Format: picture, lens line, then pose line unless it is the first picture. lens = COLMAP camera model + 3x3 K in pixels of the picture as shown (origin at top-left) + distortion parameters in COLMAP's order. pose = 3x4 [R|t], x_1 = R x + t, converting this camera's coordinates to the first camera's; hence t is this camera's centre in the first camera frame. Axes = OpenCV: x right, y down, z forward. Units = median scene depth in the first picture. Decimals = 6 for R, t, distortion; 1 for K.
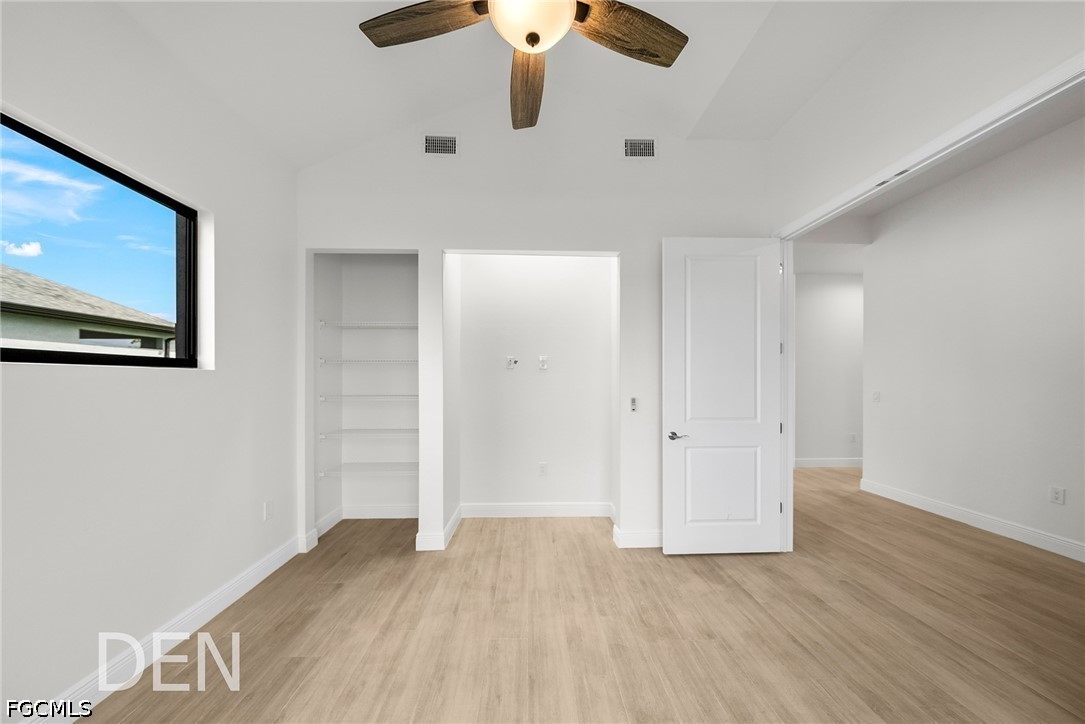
lens RADIAL K [[381.9, 0, 541.5], [0, 381.9, 378.2], [0, 0, 1]] dist [-0.001475, -0.000270]
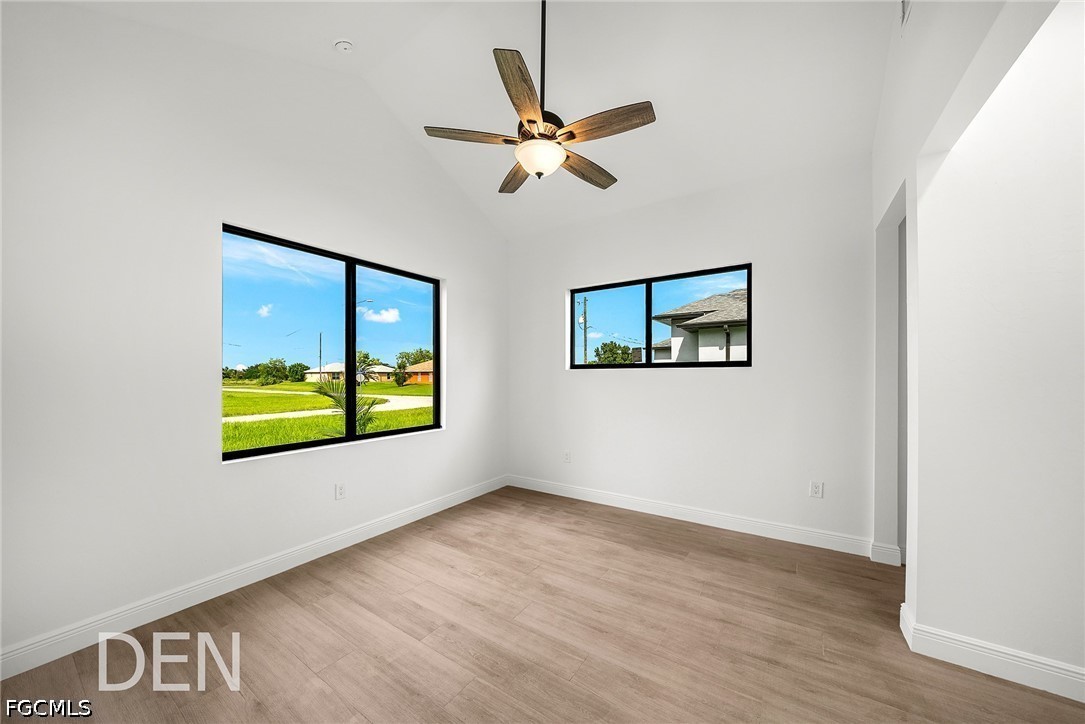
lens RADIAL K [[381.9, 0, 541.5], [0, 381.9, 378.2], [0, 0, 1]] dist [-0.001475, -0.000270]
pose [[-0.586056, 0.007902, -0.810232, 0.672736], [0.004849, 0.999969, 0.006245, 0.005537], [0.810256, -0.000269, -0.586076, 1.007112]]
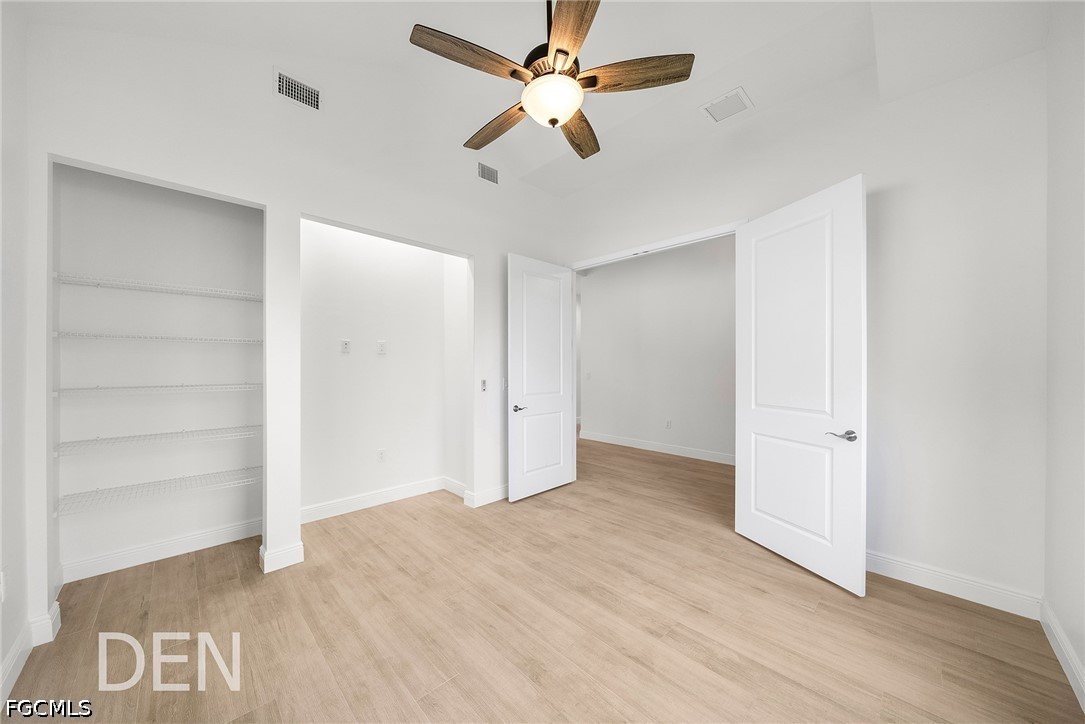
lens RADIAL K [[376.8, 0, 542.5], [0, 376.8, 362.0], [0, 0, 1]] dist [-0.000501, -0.000213]
pose [[0.736671, 0.006584, 0.676219, -0.500984], [-0.002844, 0.999974, -0.006638, 0.003123], [-0.676245, 0.002967, 0.736671, 0.004389]]
